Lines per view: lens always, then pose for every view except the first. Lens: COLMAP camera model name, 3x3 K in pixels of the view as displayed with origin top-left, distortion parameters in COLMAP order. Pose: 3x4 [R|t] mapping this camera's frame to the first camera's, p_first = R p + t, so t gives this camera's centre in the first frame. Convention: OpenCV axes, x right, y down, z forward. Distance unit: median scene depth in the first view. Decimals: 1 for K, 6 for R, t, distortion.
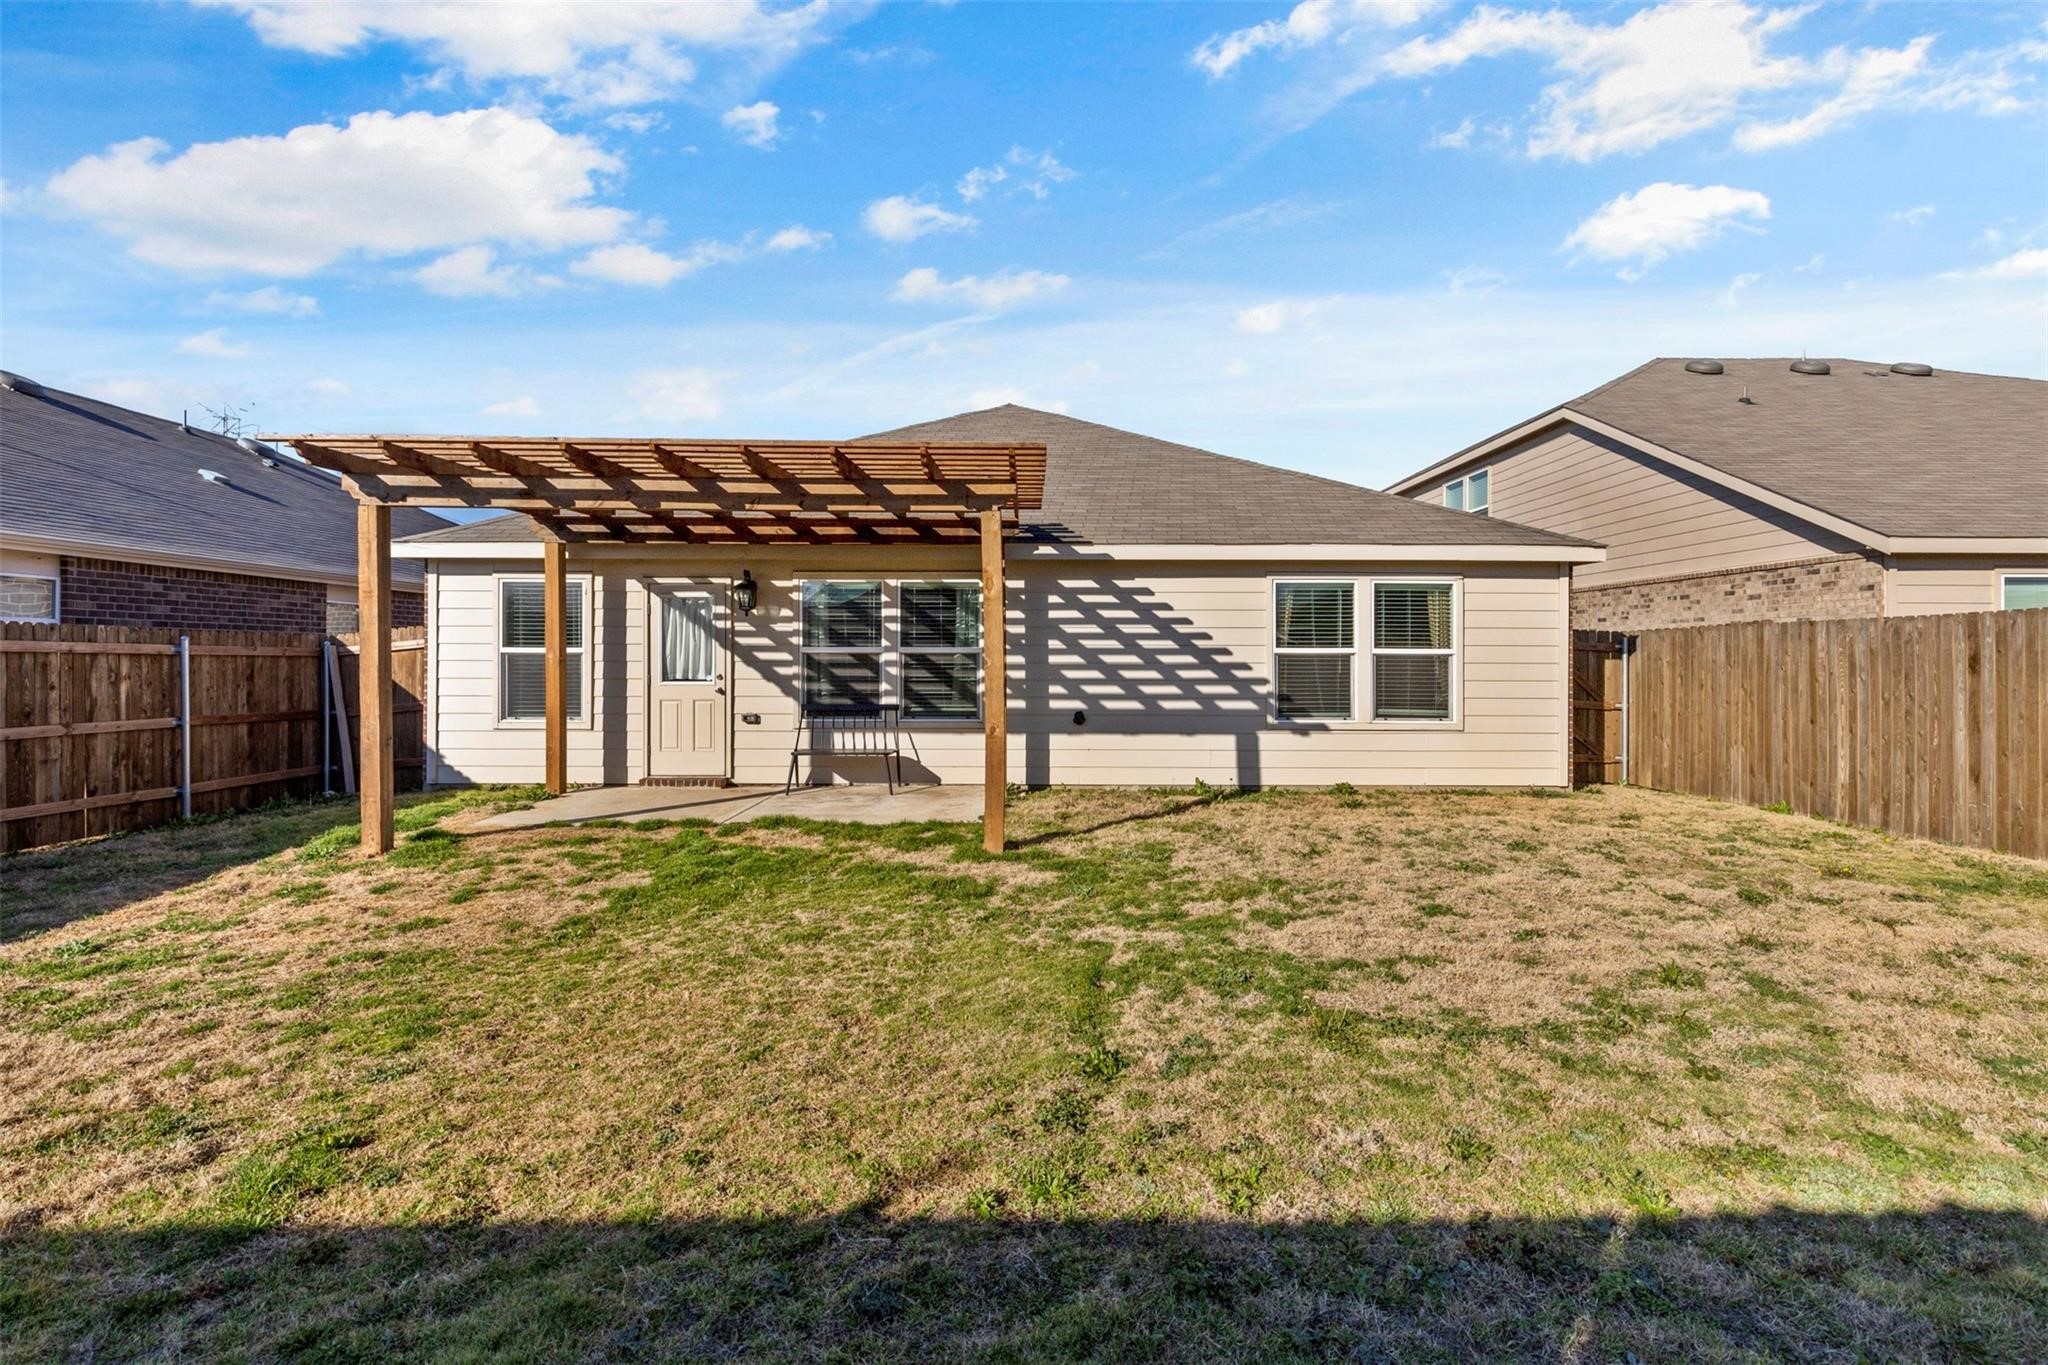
lens RADIAL K [[917.2, 0, 1026.8], [0, 917.2, 649.4], [0, 0, 1]] dist [0.000770, -0.000677]
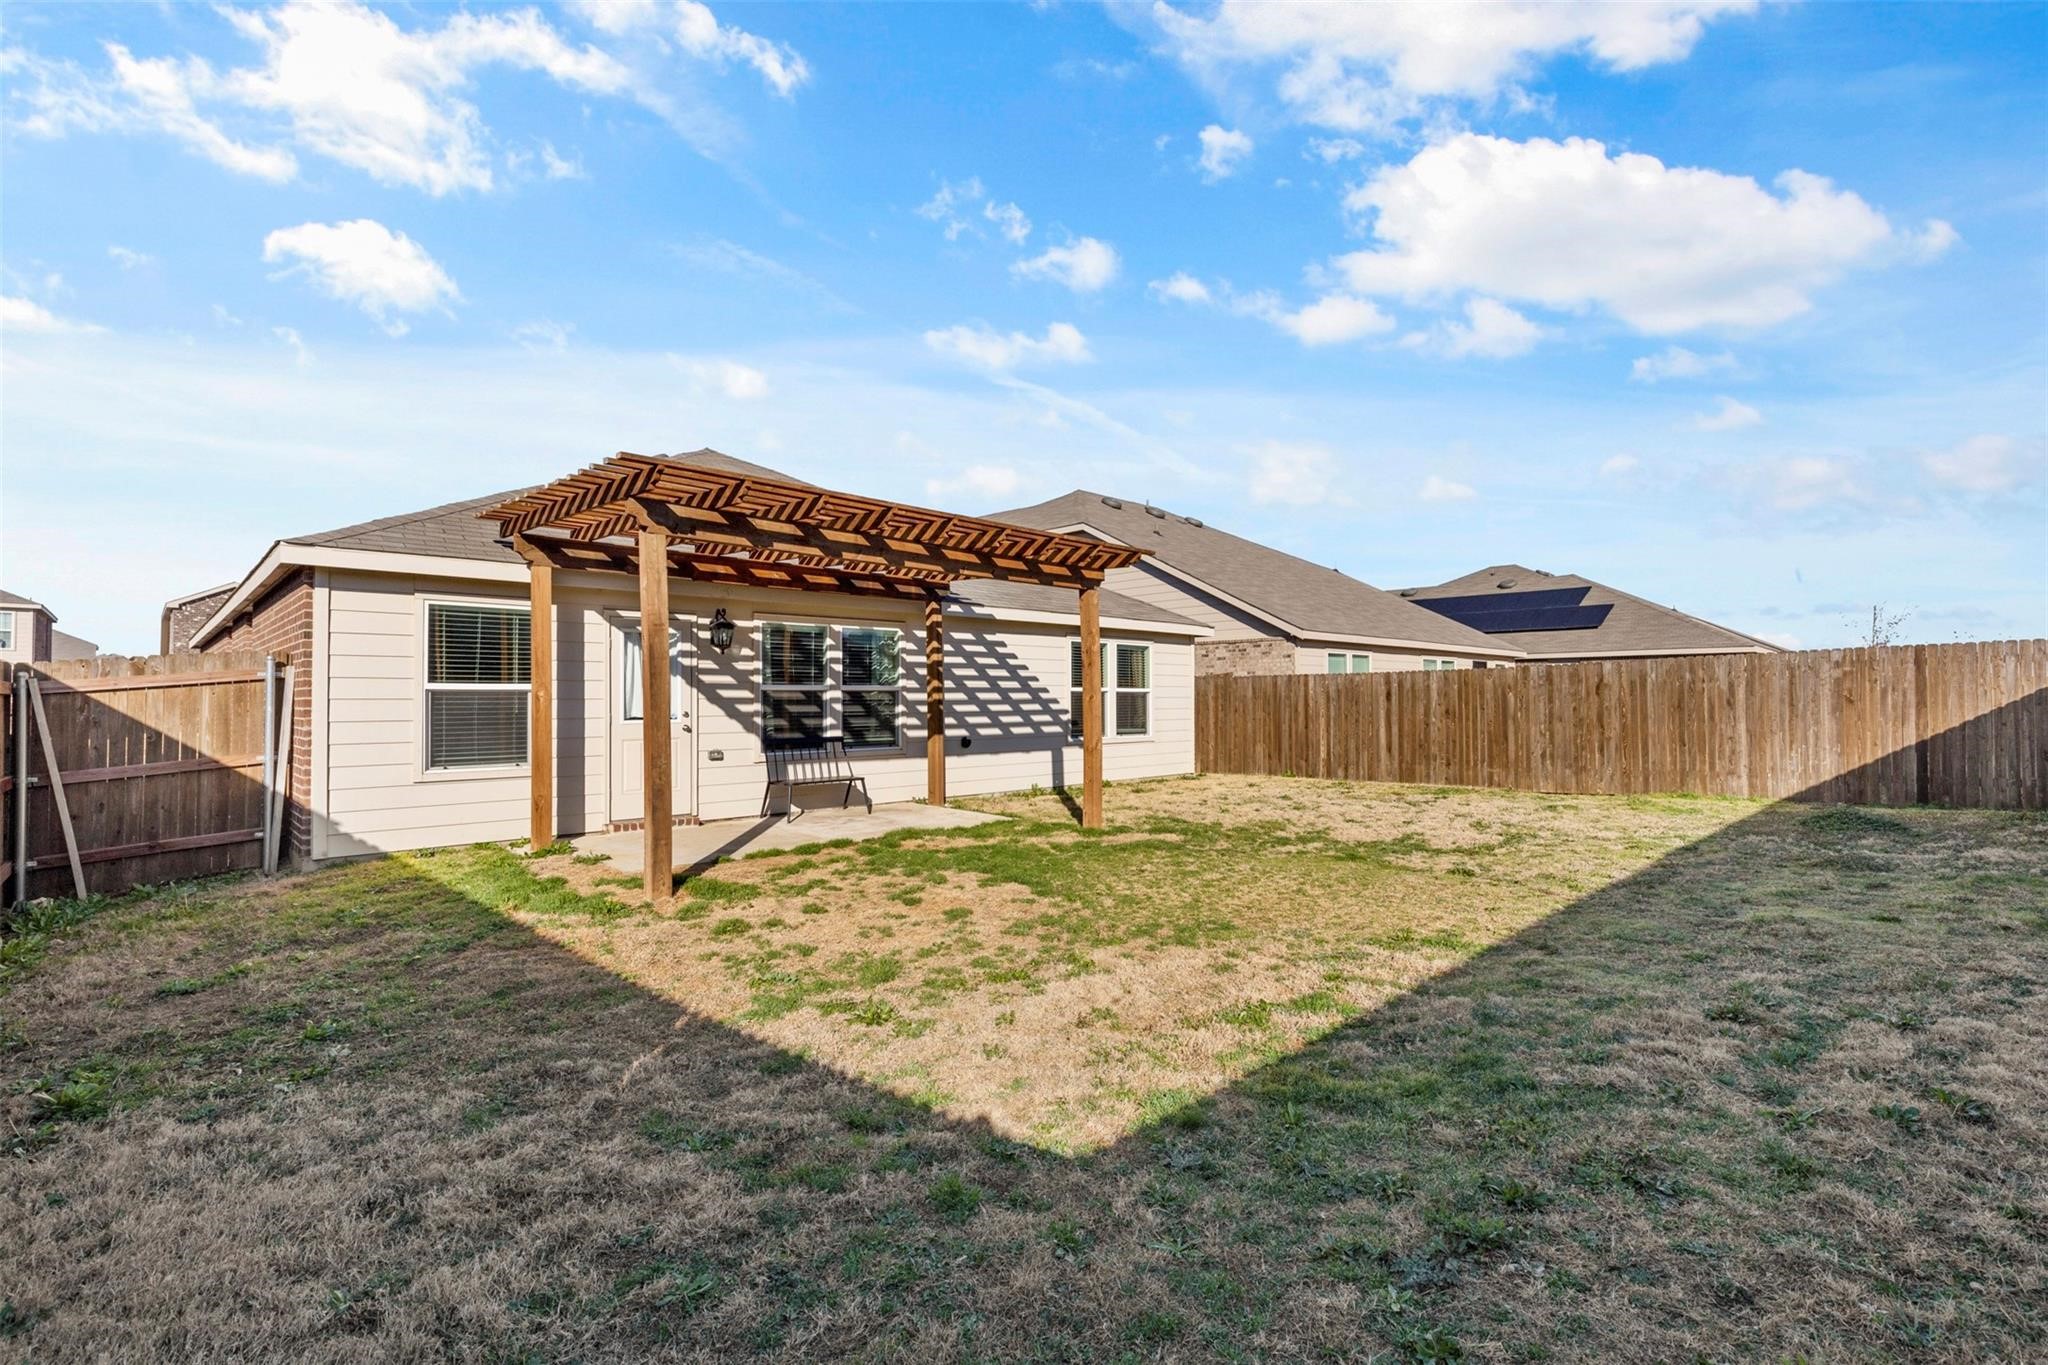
lens RADIAL K [[917.2, 0, 1016.0], [0, 917.2, 688.6], [0, 0, 1]] dist [0.000770, -0.000677]
pose [[0.722122, 0.002896, 0.691760, -0.762008], [-0.003183, 0.999995, -0.000863, 0.001489], [-0.691759, -0.001579, 0.722127, 0.040040]]
